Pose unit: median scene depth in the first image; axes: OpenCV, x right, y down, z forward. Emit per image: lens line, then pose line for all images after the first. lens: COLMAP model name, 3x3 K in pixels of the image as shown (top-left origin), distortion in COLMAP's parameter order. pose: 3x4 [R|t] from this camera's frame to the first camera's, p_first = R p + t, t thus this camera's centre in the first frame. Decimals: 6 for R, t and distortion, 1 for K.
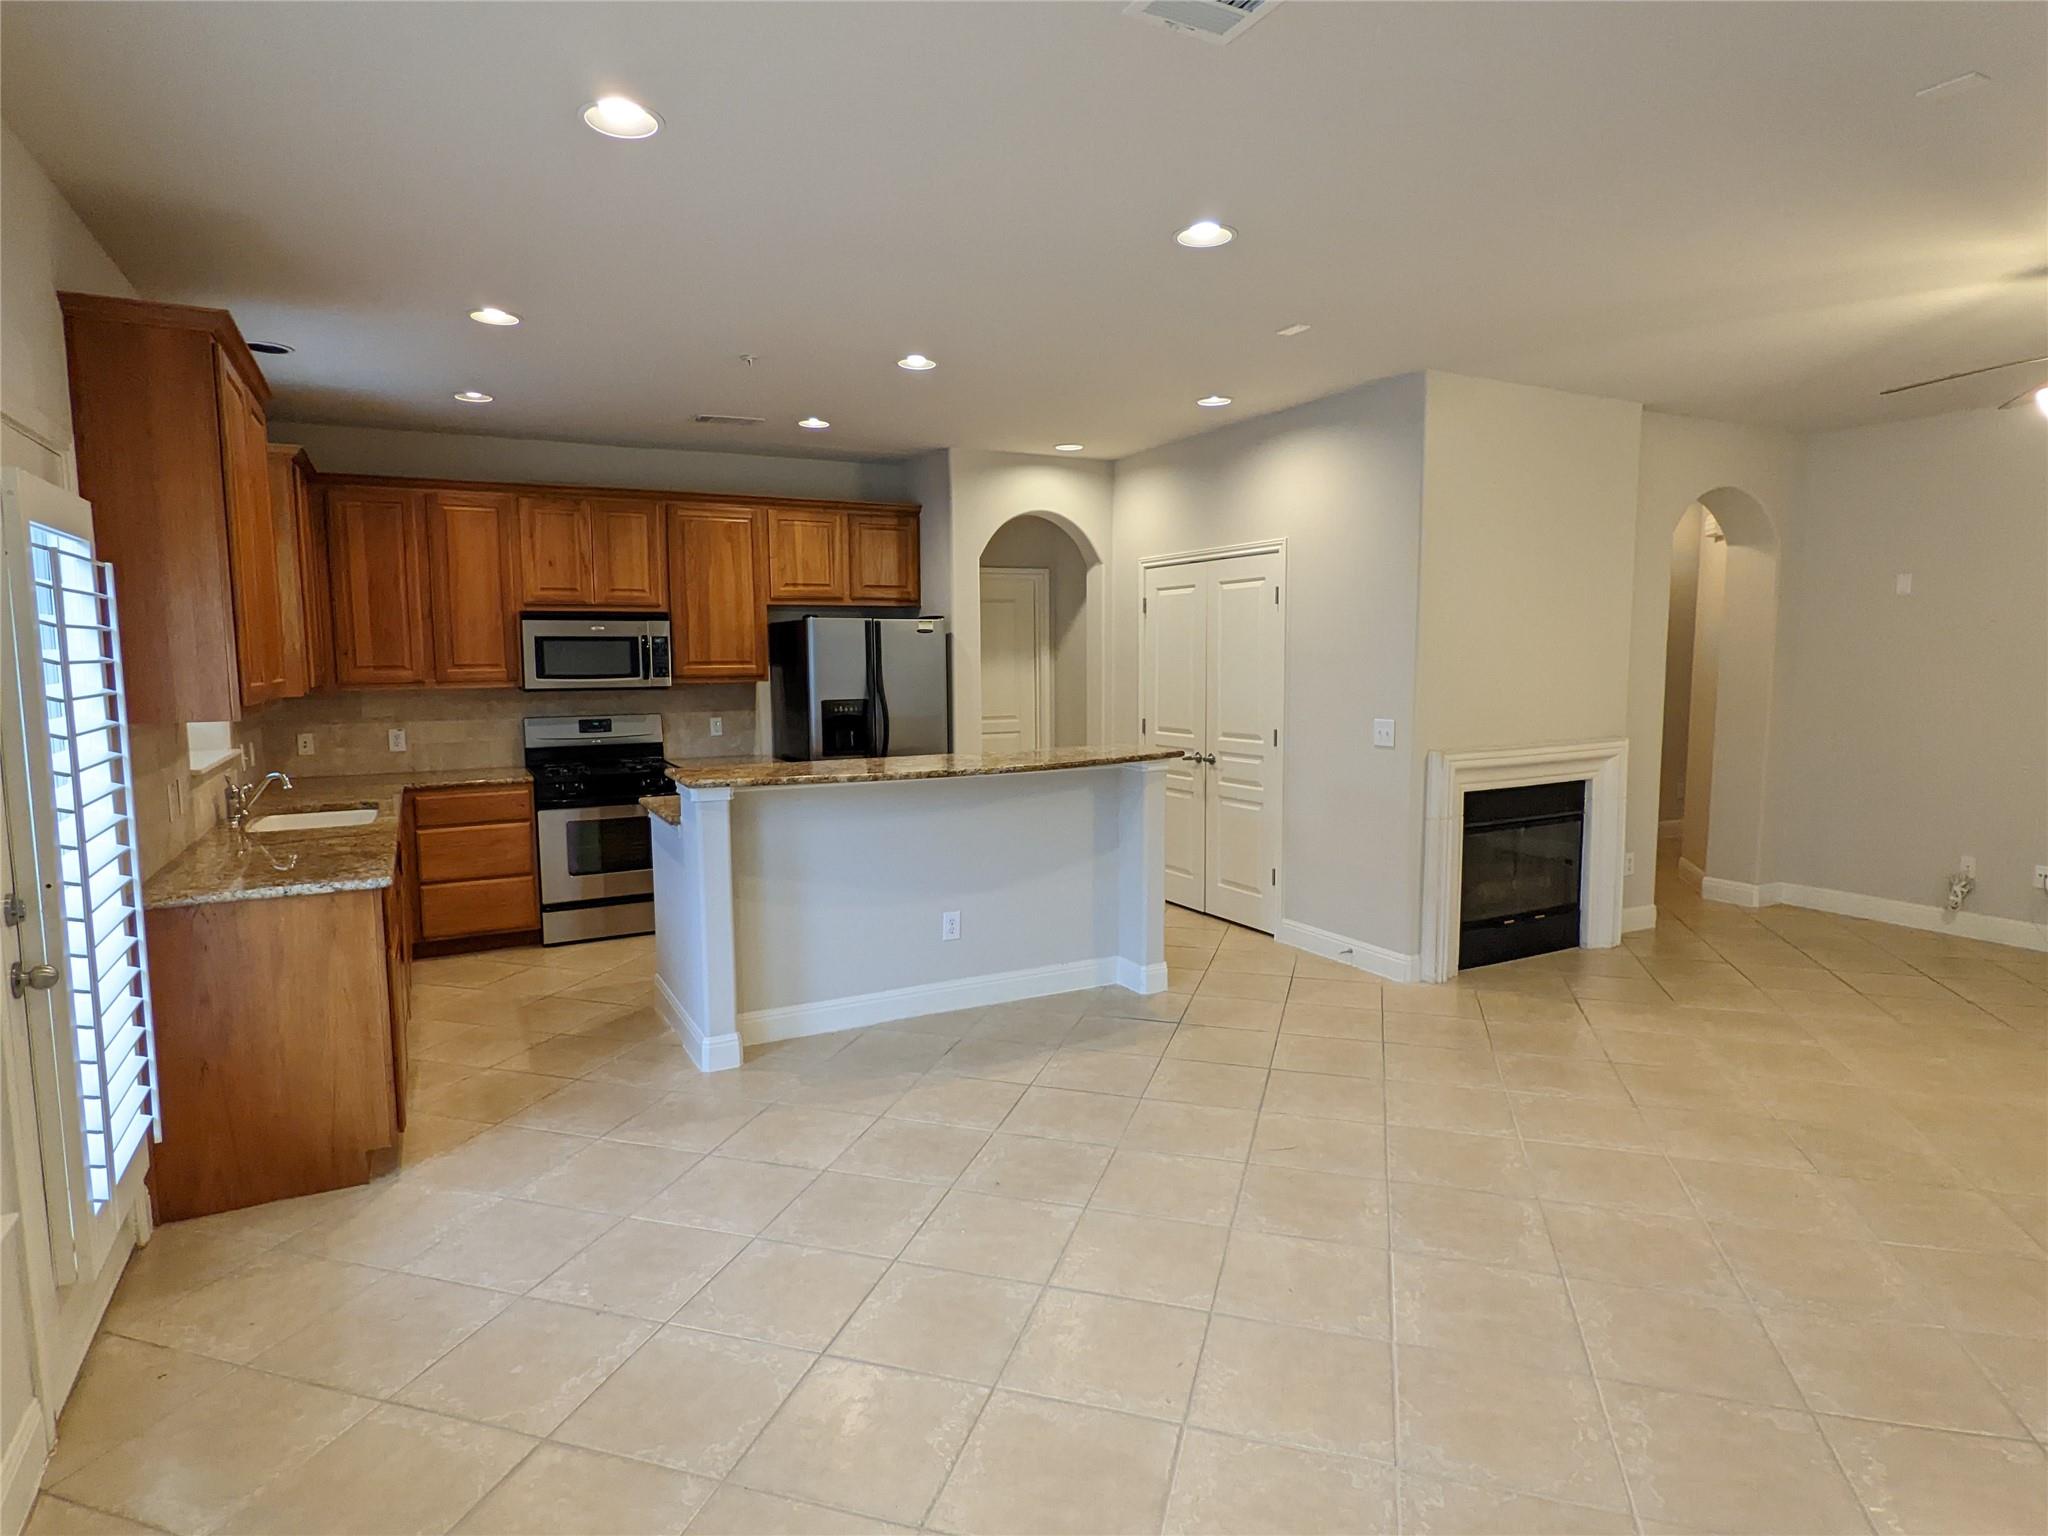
lens RADIAL K [[1131.5, 0, 1020.5], [0, 1131.5, 769.8], [0, 0, 1]] dist [0.003672, -0.000004]
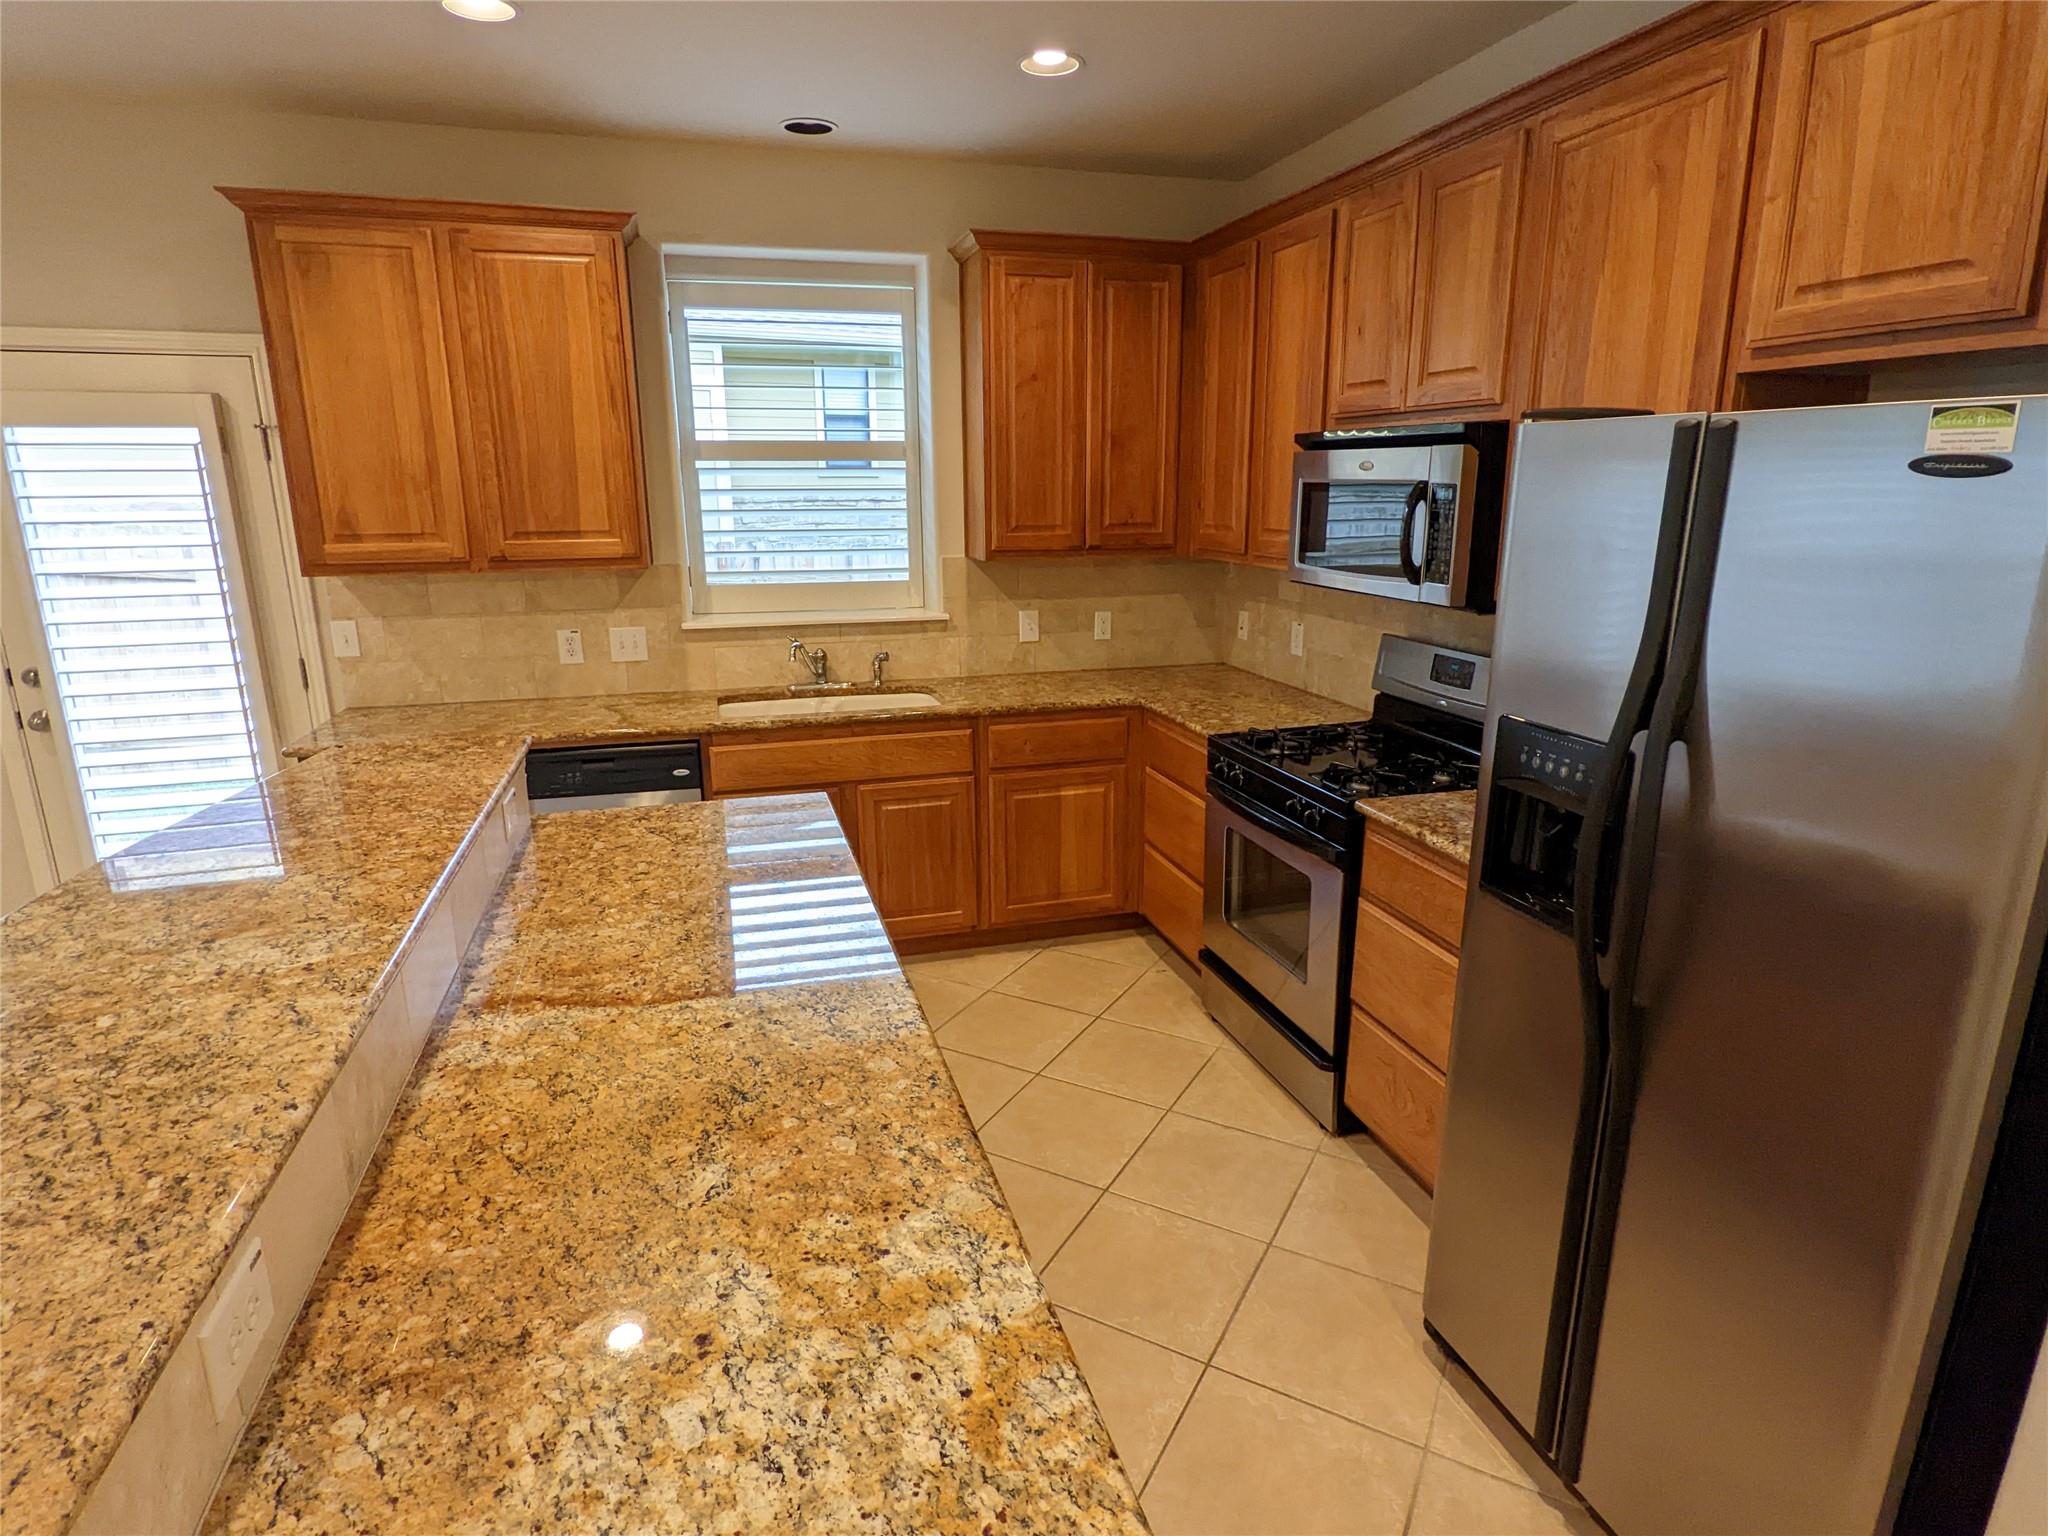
lens RADIAL K [[1126.3, 0, 1015.6], [0, 1126.3, 767.8], [0, 0, 1]] dist [-0.002464, -0.003453]
pose [[-0.210442, 0.250867, -0.944870, 0.152532], [-0.096005, 0.956539, 0.275347, -0.138537], [0.972881, 0.148657, -0.177212, 1.112628]]
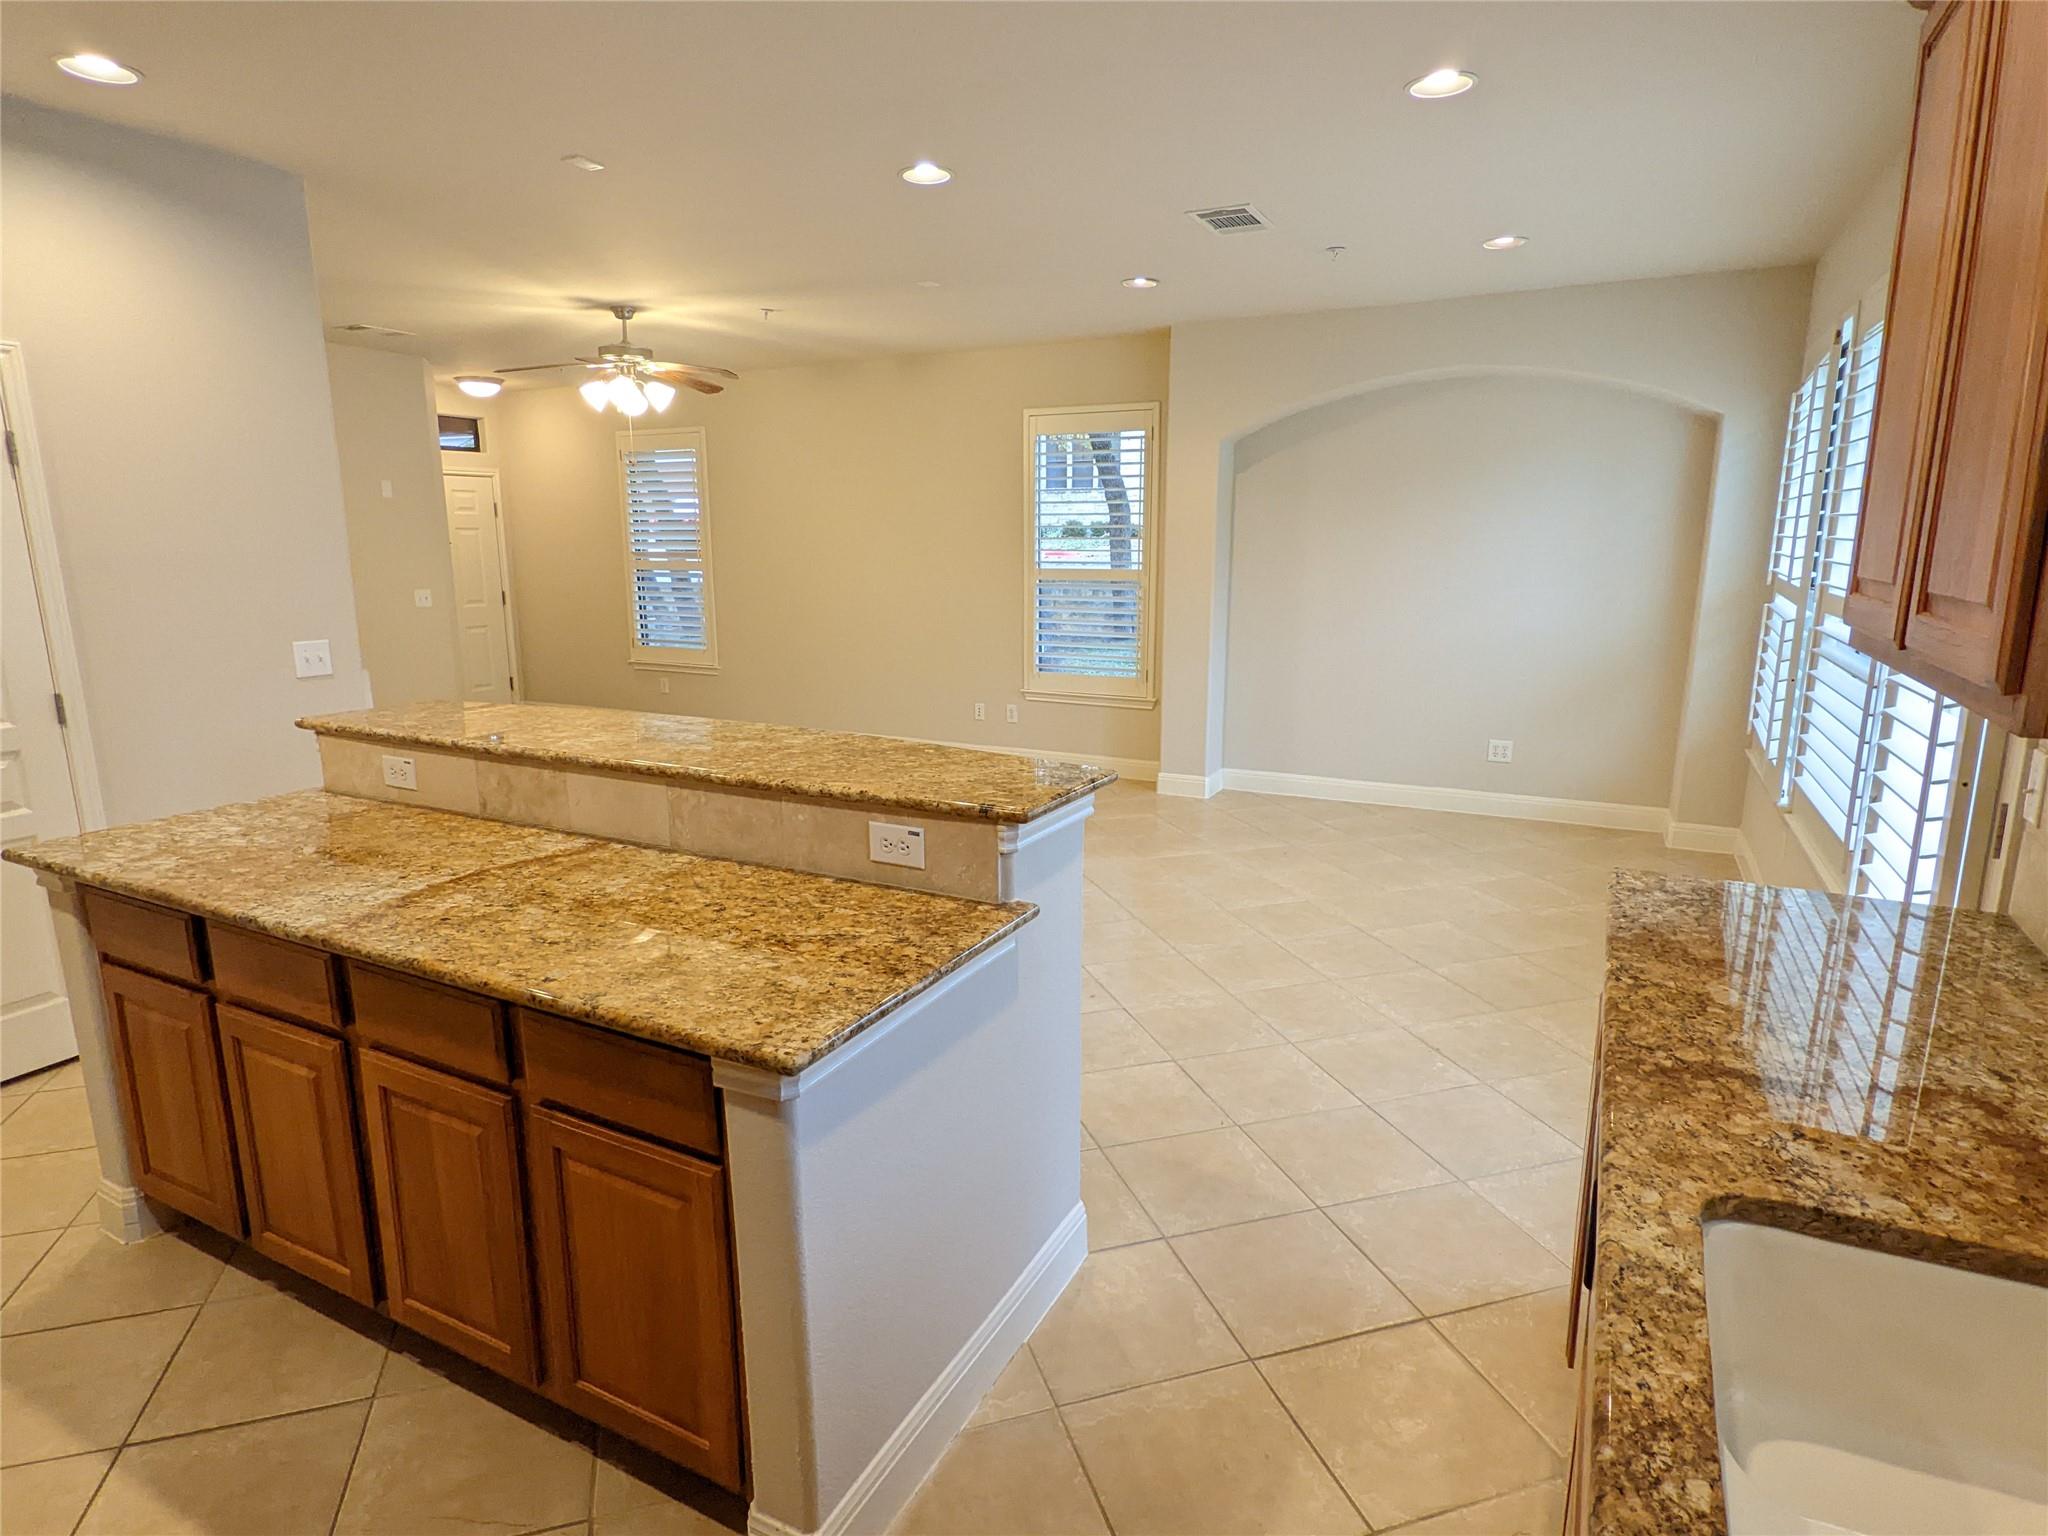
lens RADIAL K [[1126.3, 0, 1015.6], [0, 1126.3, 767.8], [0, 0, 1]] dist [-0.002464, -0.003453]
pose [[-0.564238, -0.159327, 0.810093, -0.546853], [0.090213, 0.963430, 0.252319, -0.107505], [-0.820669, 0.215448, -0.529230, 1.021719]]
